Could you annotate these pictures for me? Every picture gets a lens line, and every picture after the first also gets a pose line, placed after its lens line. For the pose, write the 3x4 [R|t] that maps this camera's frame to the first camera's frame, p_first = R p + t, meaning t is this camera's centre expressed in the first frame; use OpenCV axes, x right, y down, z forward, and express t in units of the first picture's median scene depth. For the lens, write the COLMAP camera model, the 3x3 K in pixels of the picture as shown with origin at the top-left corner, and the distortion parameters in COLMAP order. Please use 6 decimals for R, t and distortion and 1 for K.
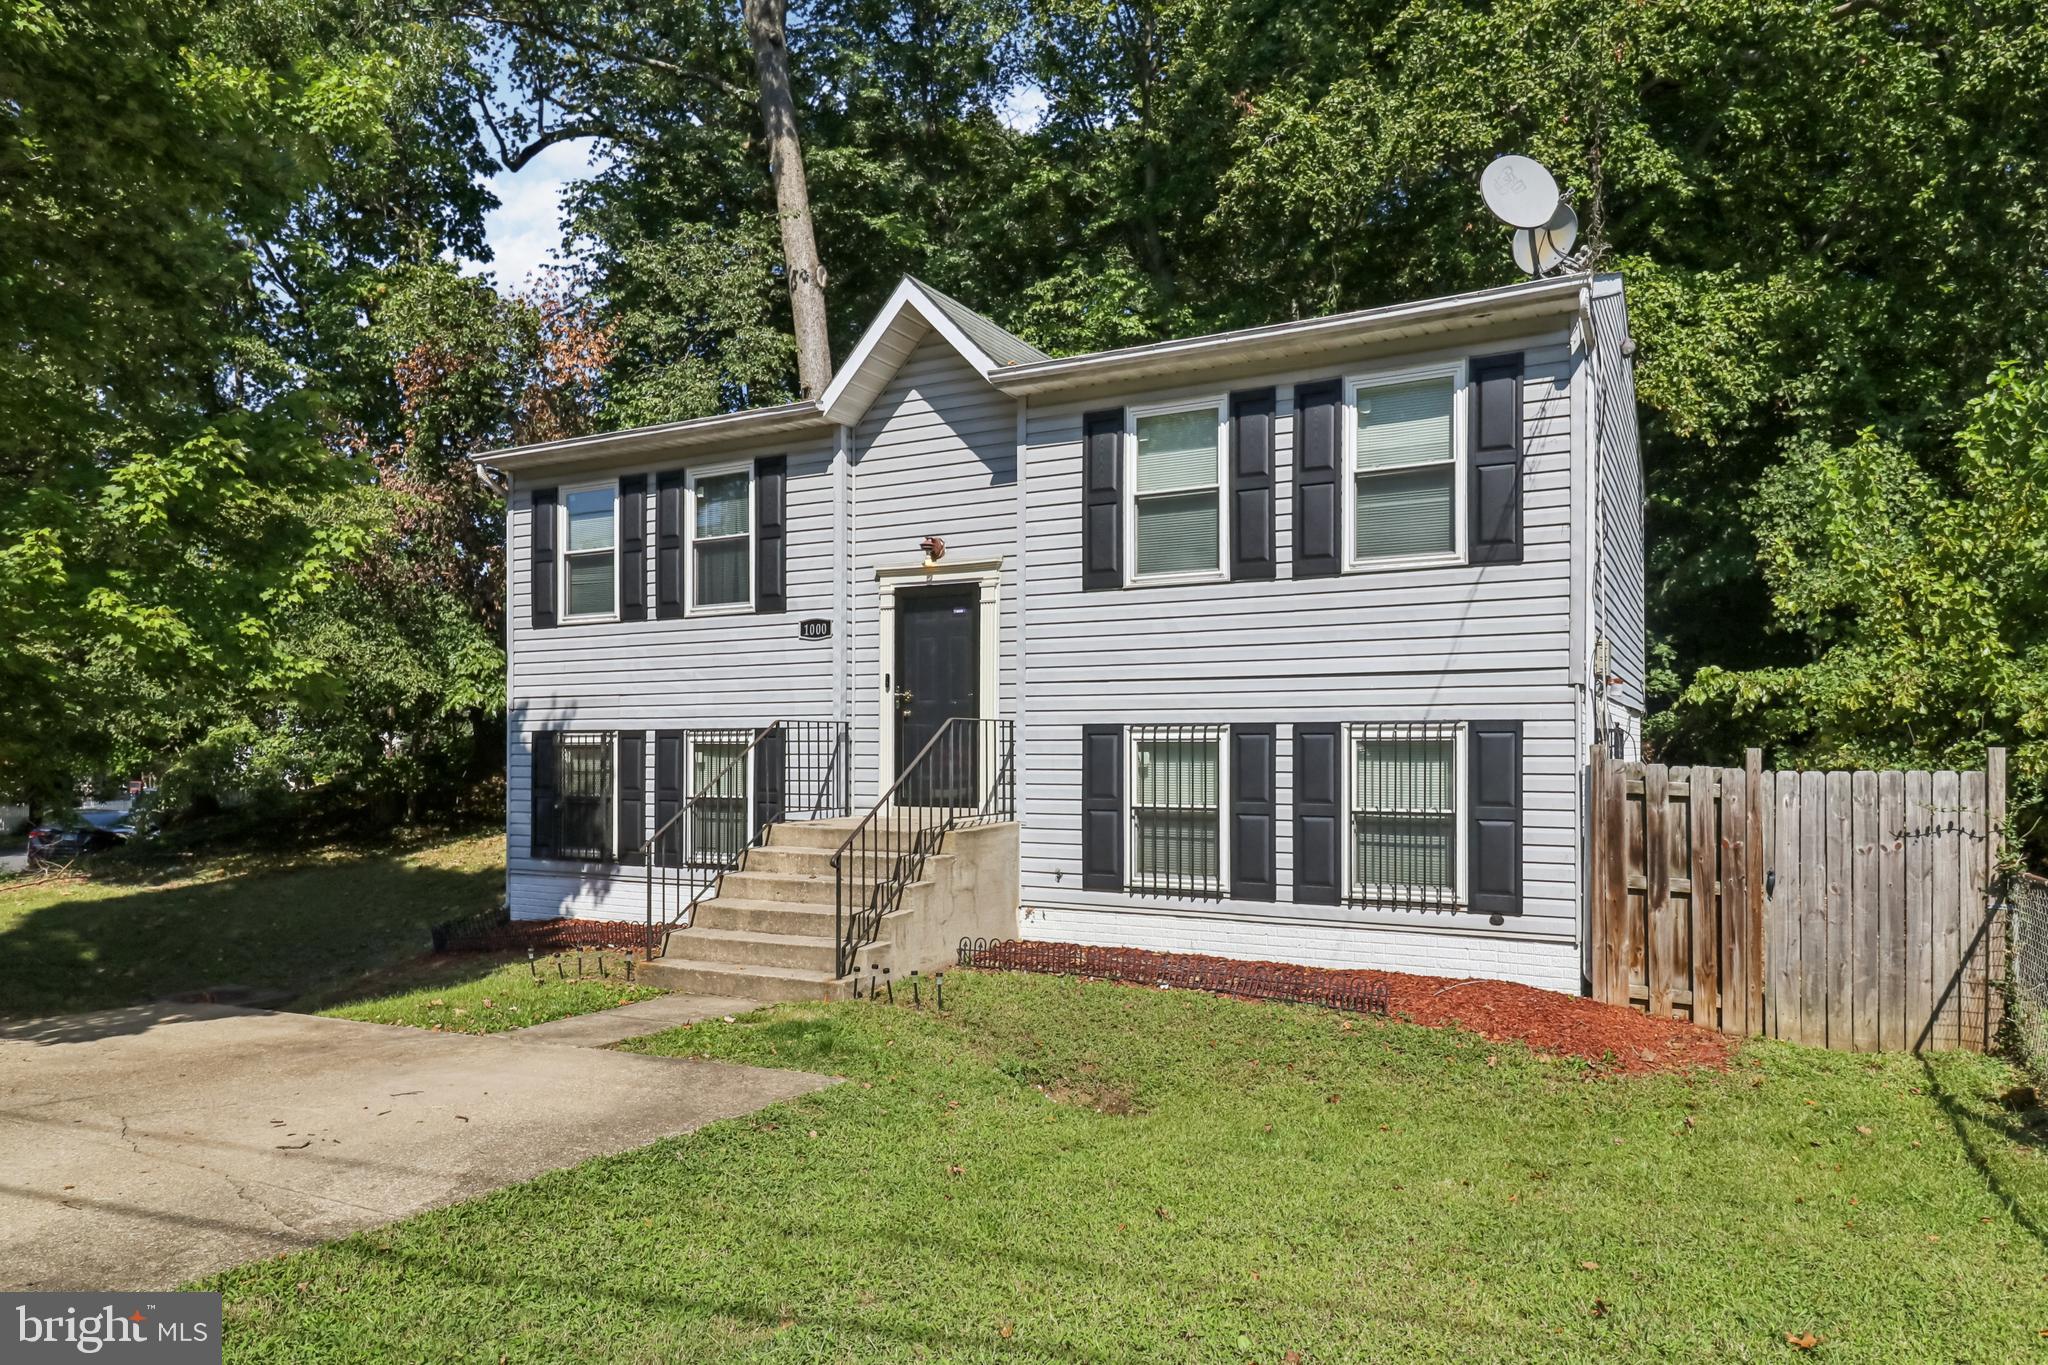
lens RADIAL K [[1329.8, 0, 1024.0], [0, 1329.8, 741.0], [0, 0, 1]] dist [0.000602, 0.000097]
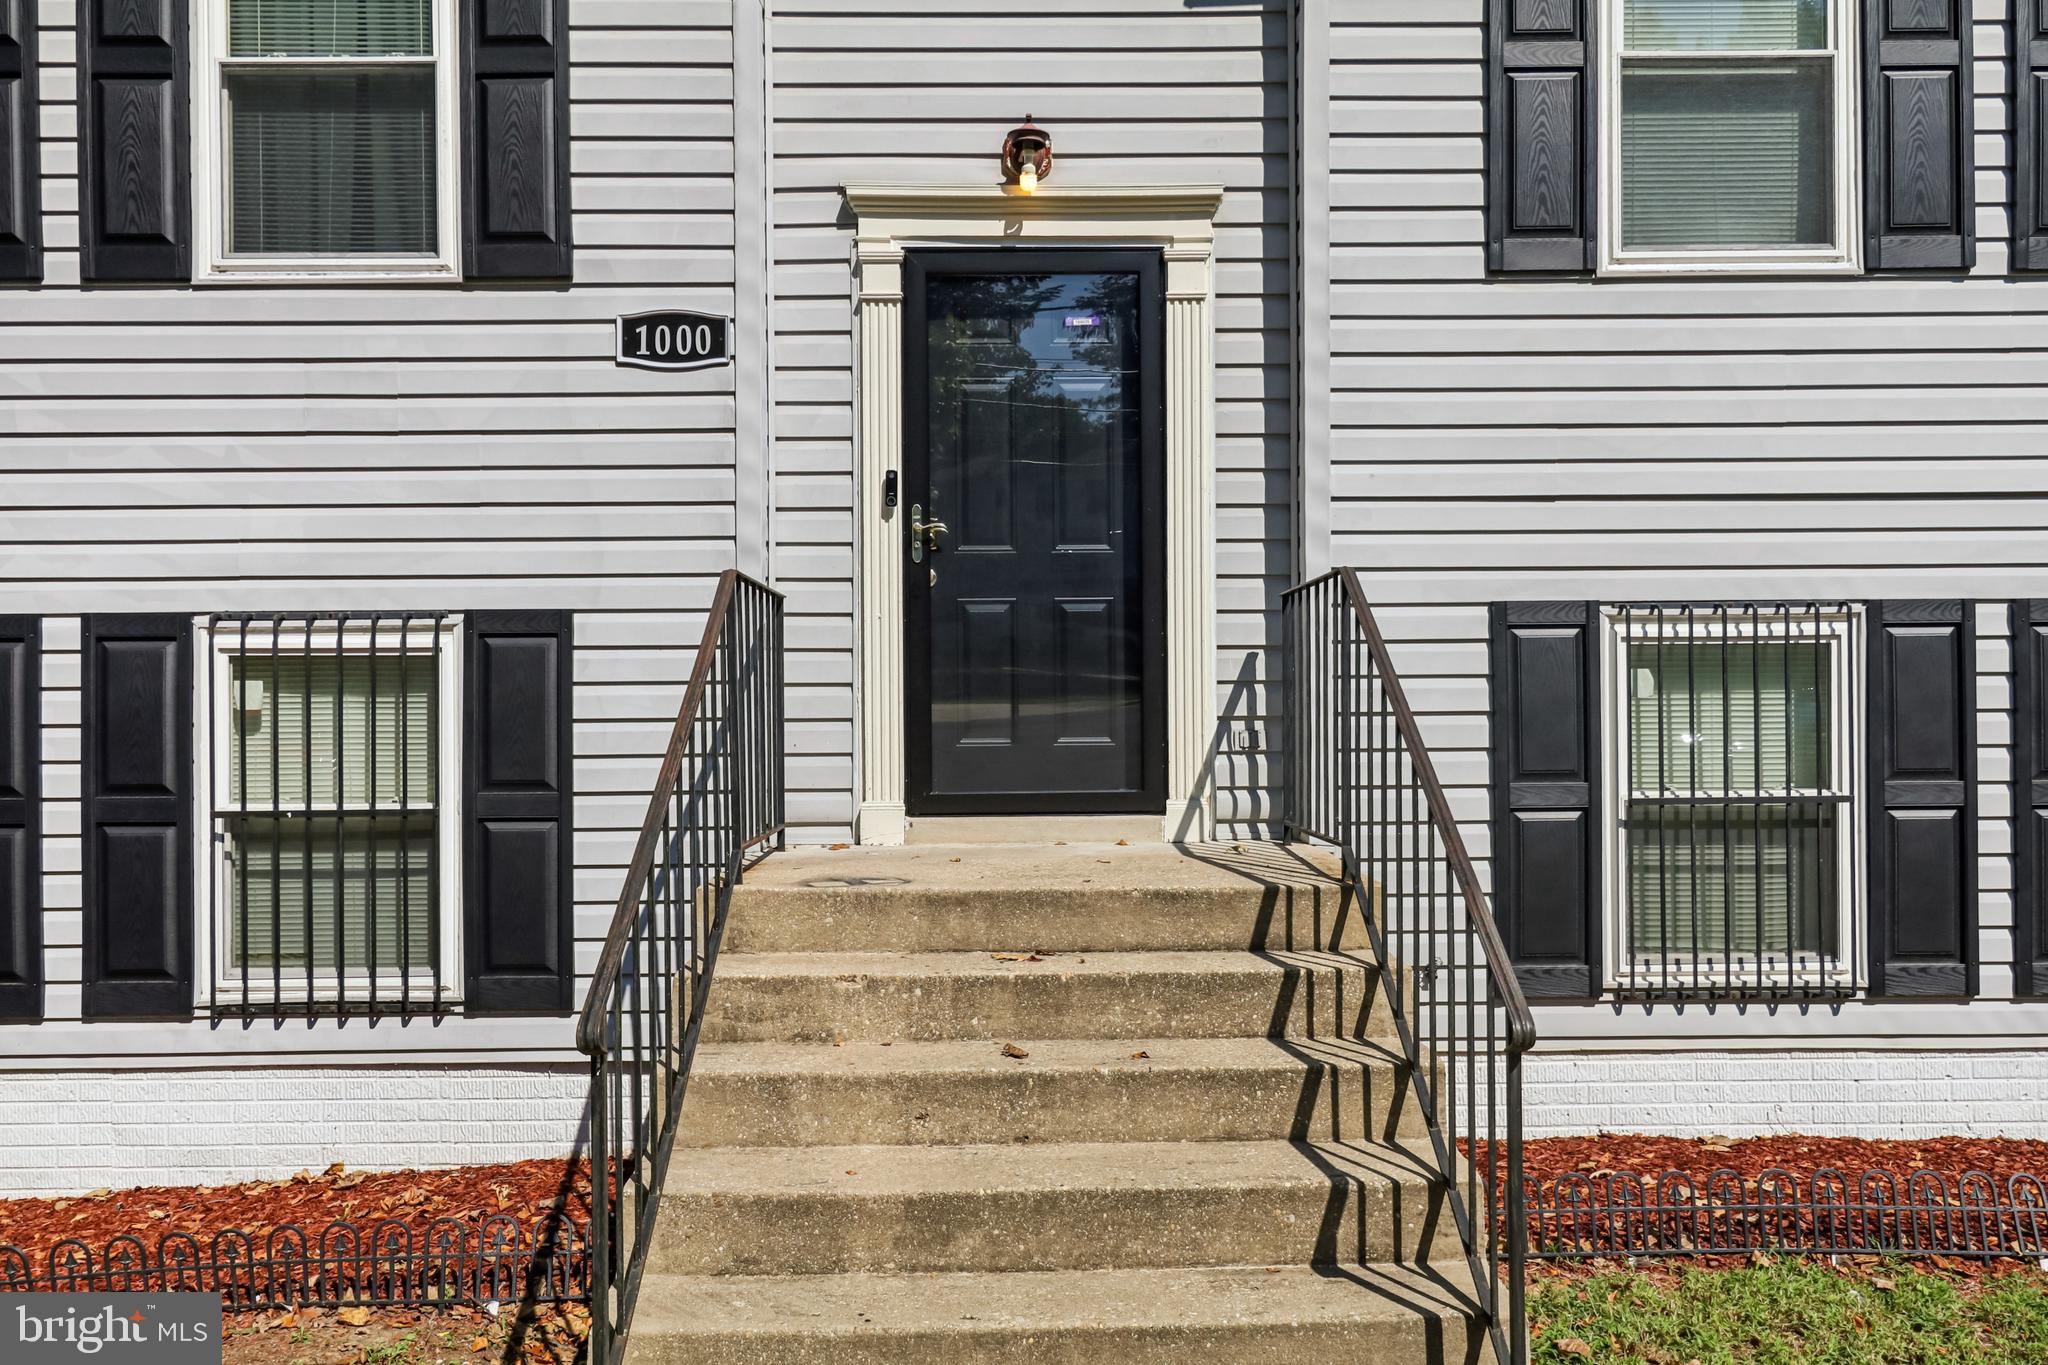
lens RADIAL K [[2891.4, 0, 1024.0], [0, 2891.4, 682.5], [0, 0, 1]] dist [0.030802, -0.034613]
pose [[0.861465, -0.008243, 0.507751, -0.445707], [0.003623, 0.999943, 0.010088, 0.002166], [-0.507805, -0.006851, 0.861445, 0.248814]]
